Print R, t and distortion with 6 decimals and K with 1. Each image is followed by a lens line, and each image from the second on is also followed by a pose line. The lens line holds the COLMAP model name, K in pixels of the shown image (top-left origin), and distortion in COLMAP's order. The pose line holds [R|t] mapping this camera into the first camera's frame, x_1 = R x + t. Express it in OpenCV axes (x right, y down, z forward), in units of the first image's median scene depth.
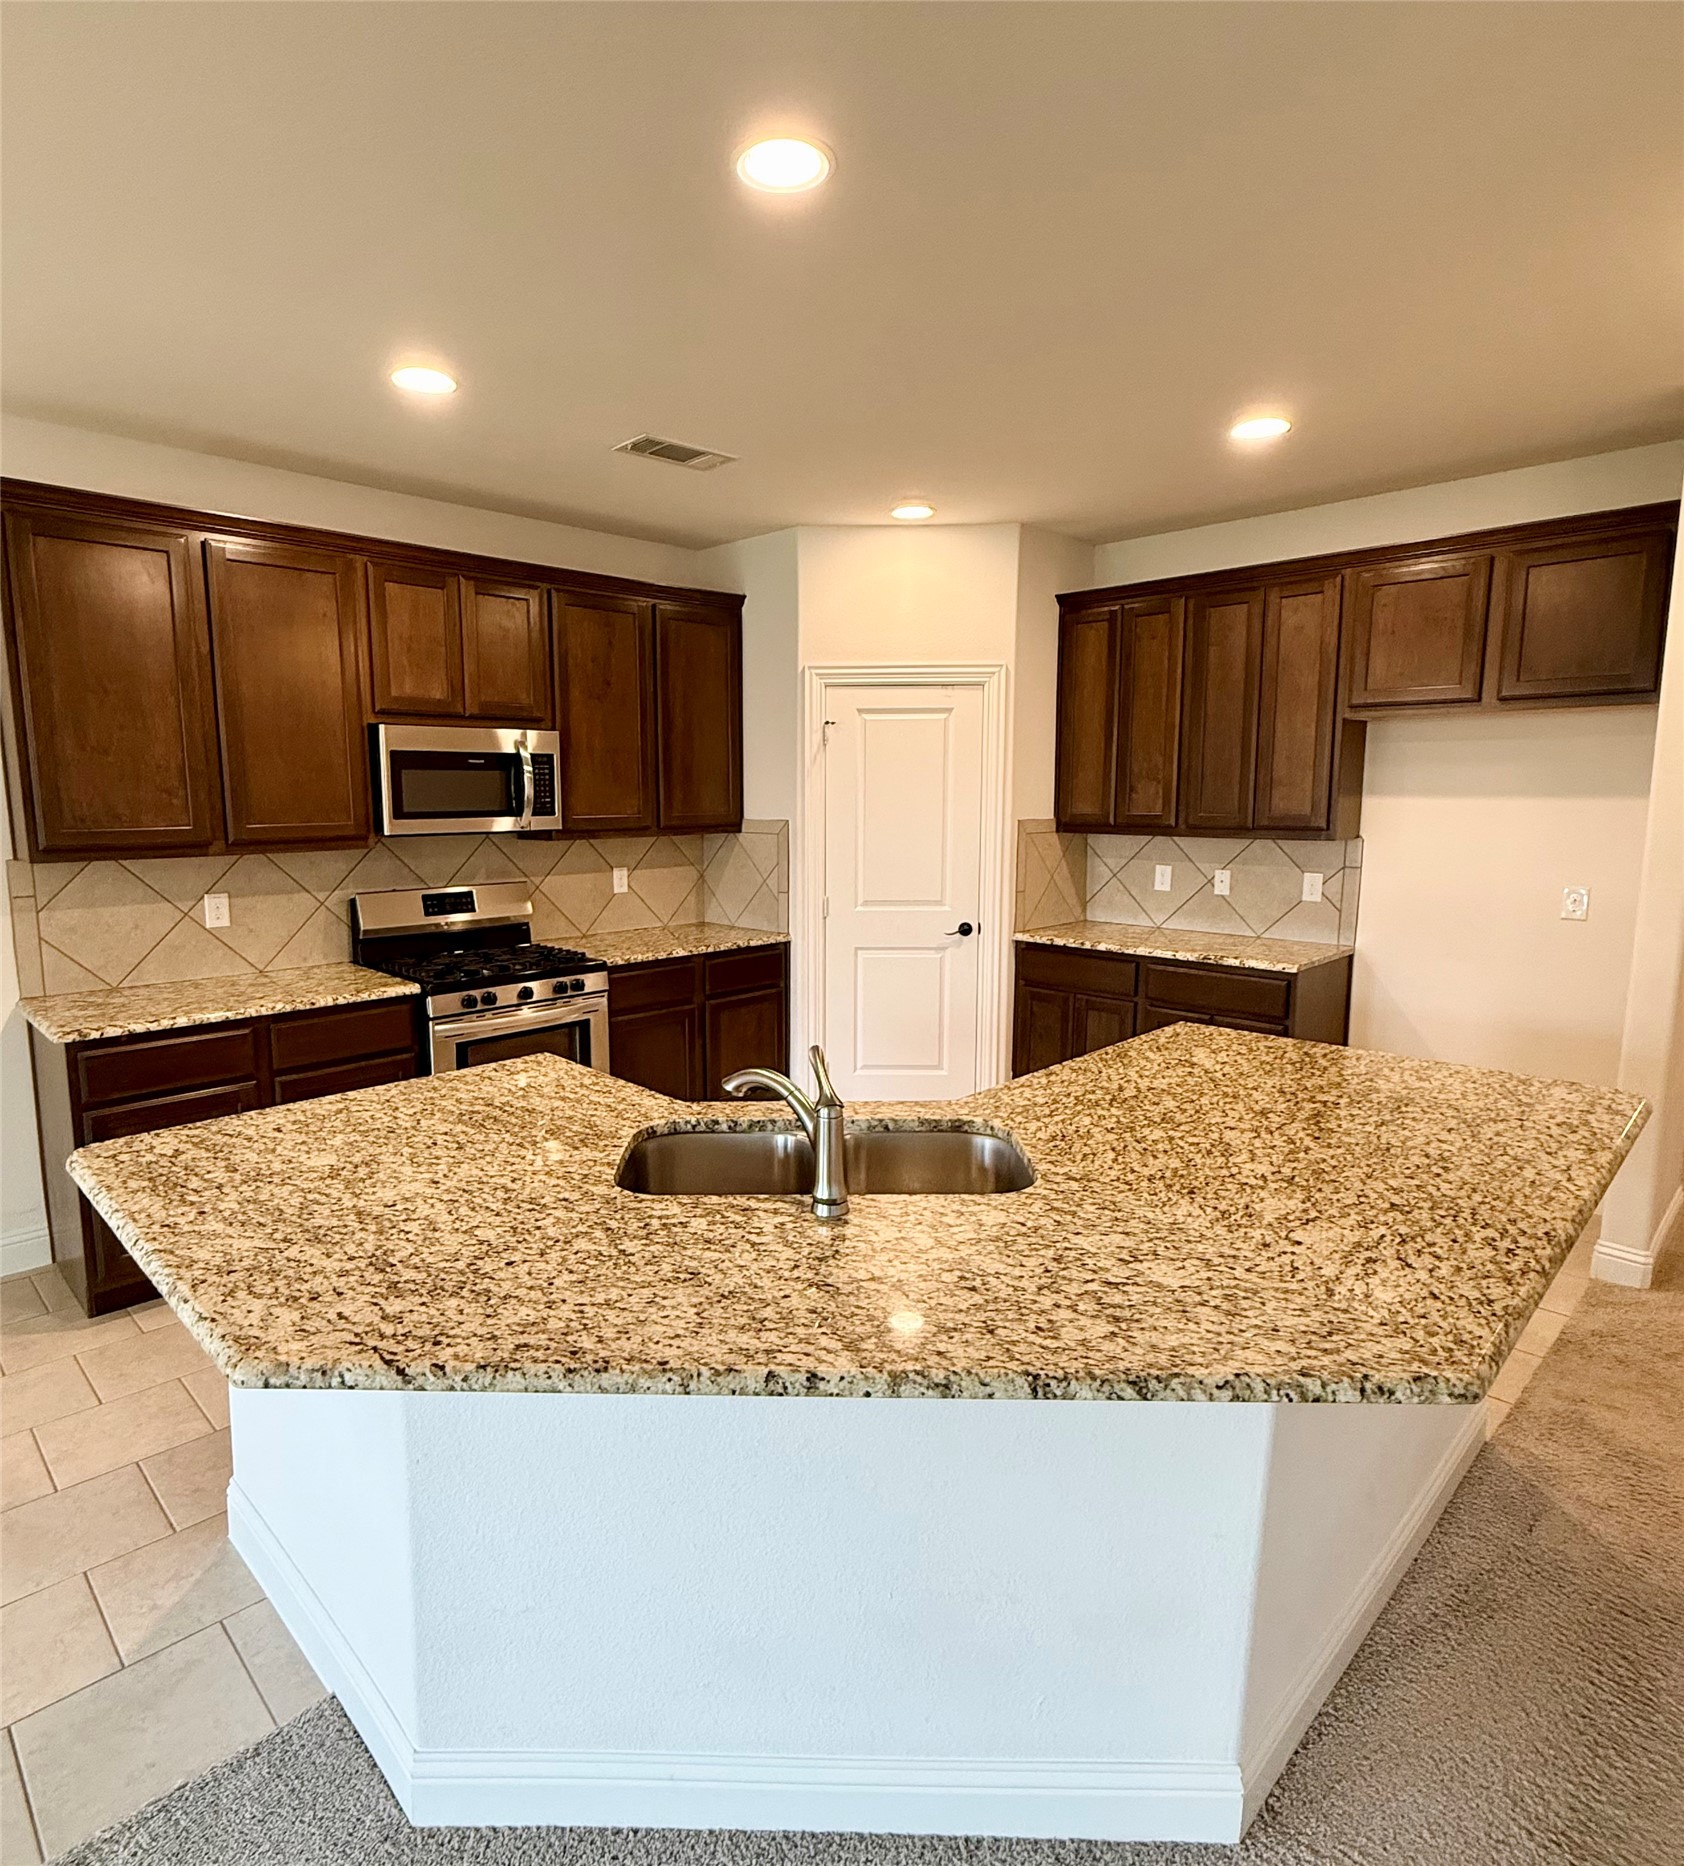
lens RADIAL K [[1061.0, 0, 827.9], [0, 1061.0, 933.3], [0, 0, 1]] dist [0.006527, -0.000459]
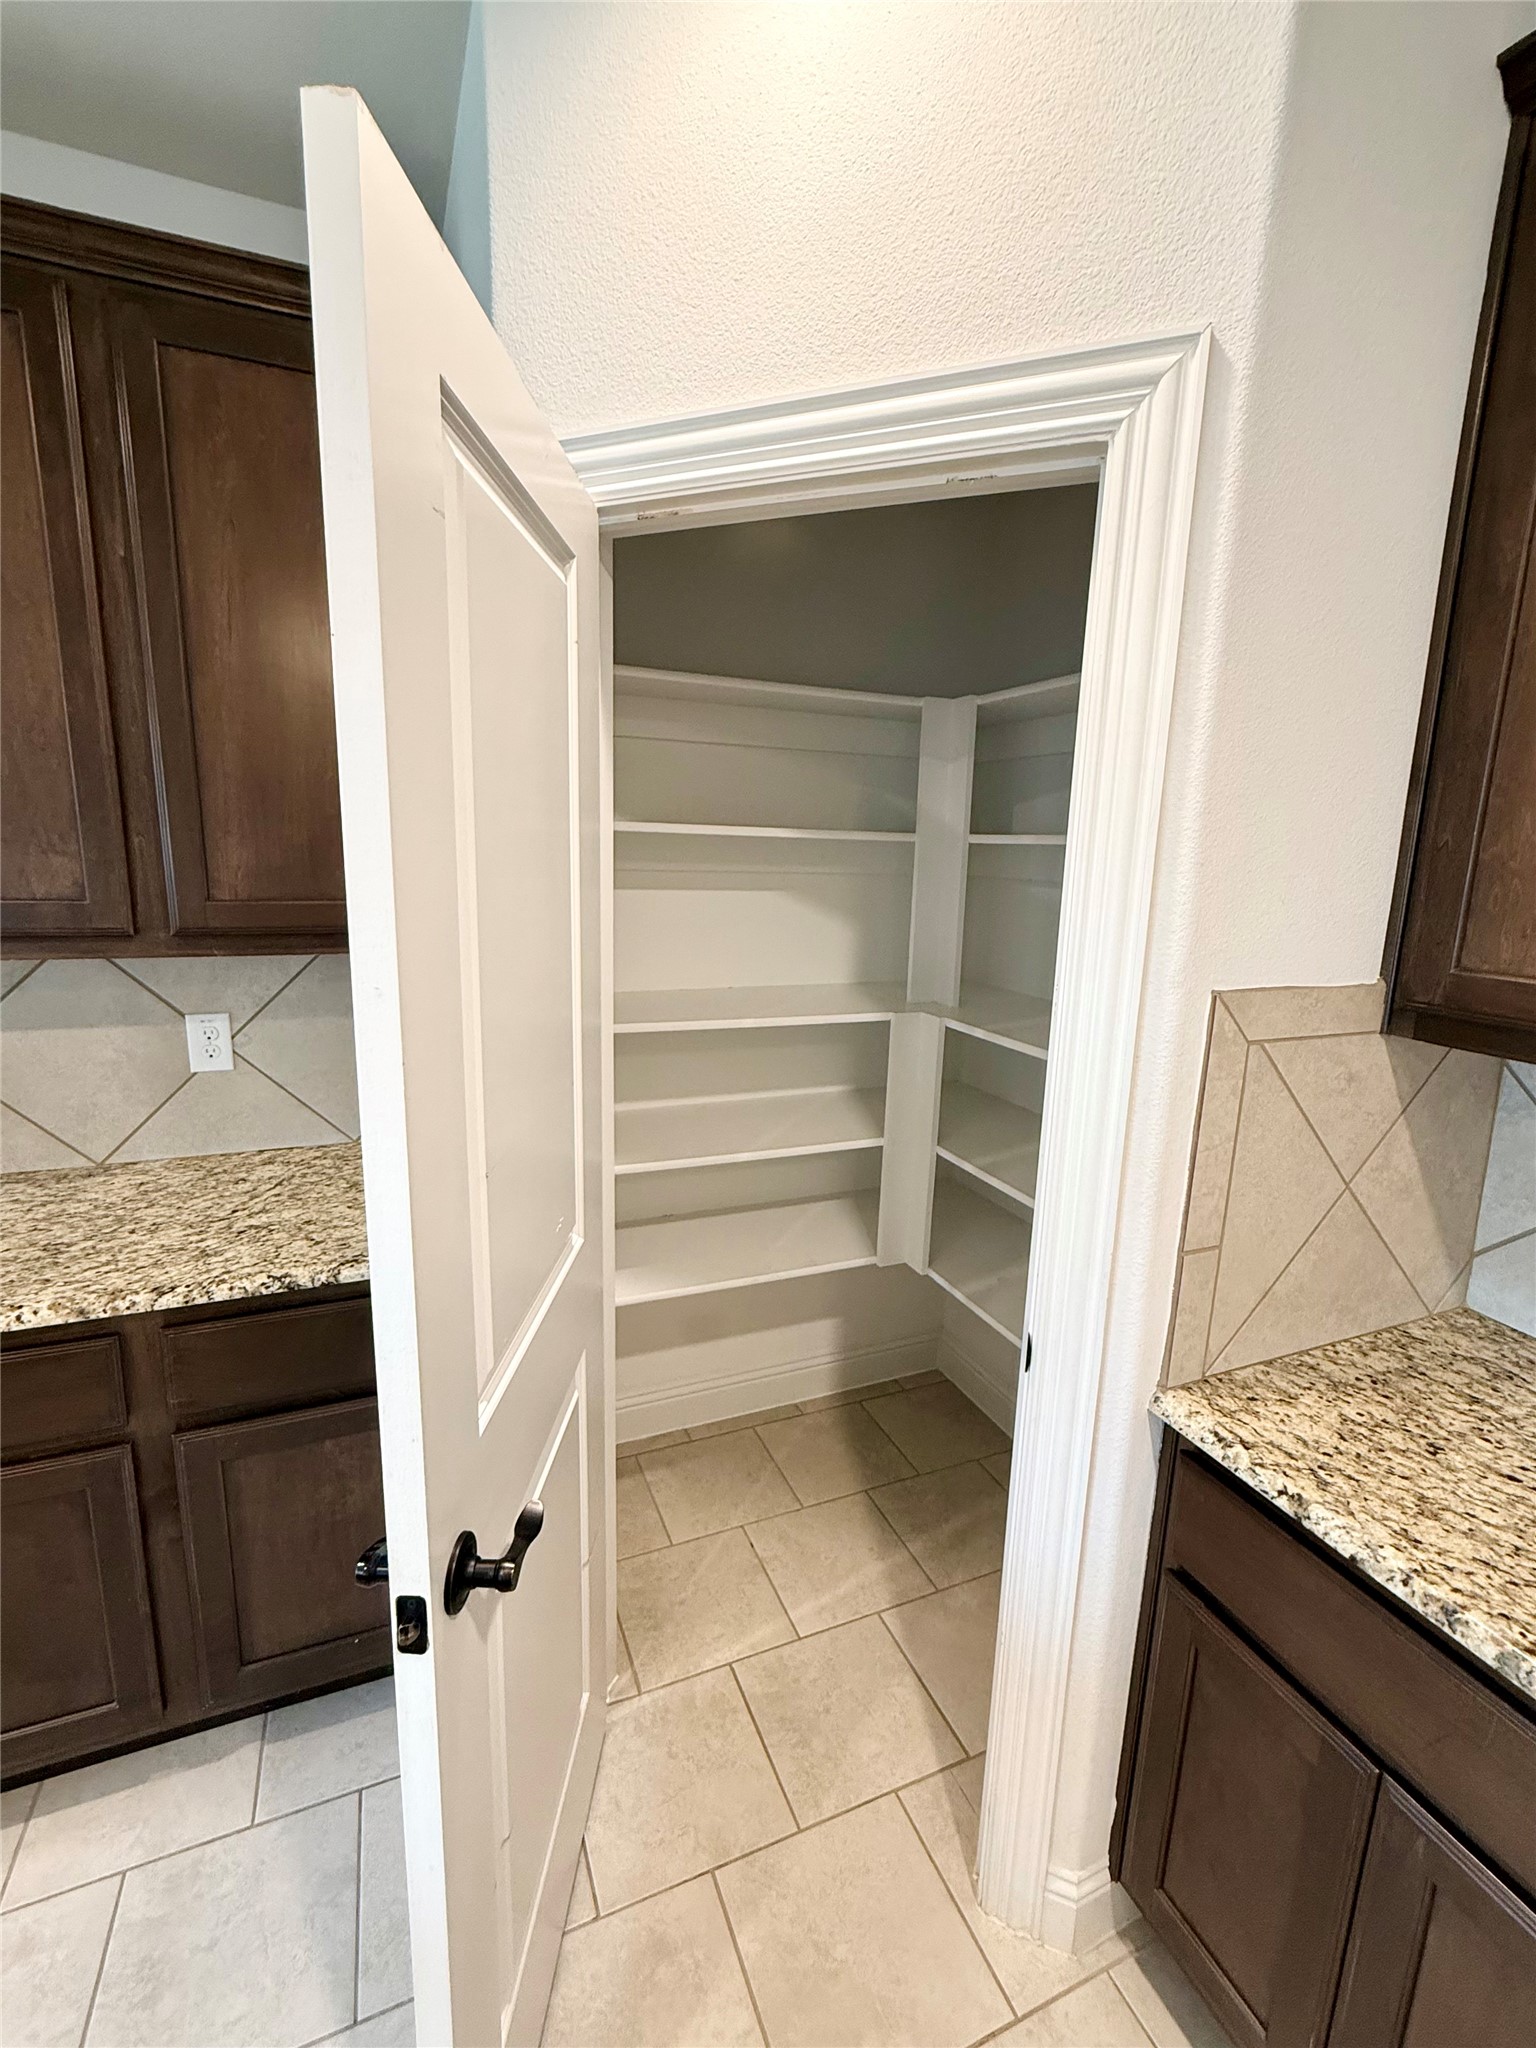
lens RADIAL K [[910.5, 0, 784.9], [0, 910.5, 1018.4], [0, 0, 1]] dist [0.001182, -0.000058]
pose [[0.923710, 0.101699, -0.369347, 0.170165], [-0.084002, 0.994426, 0.063731, -0.108806], [0.373769, -0.027843, 0.927104, 0.775748]]
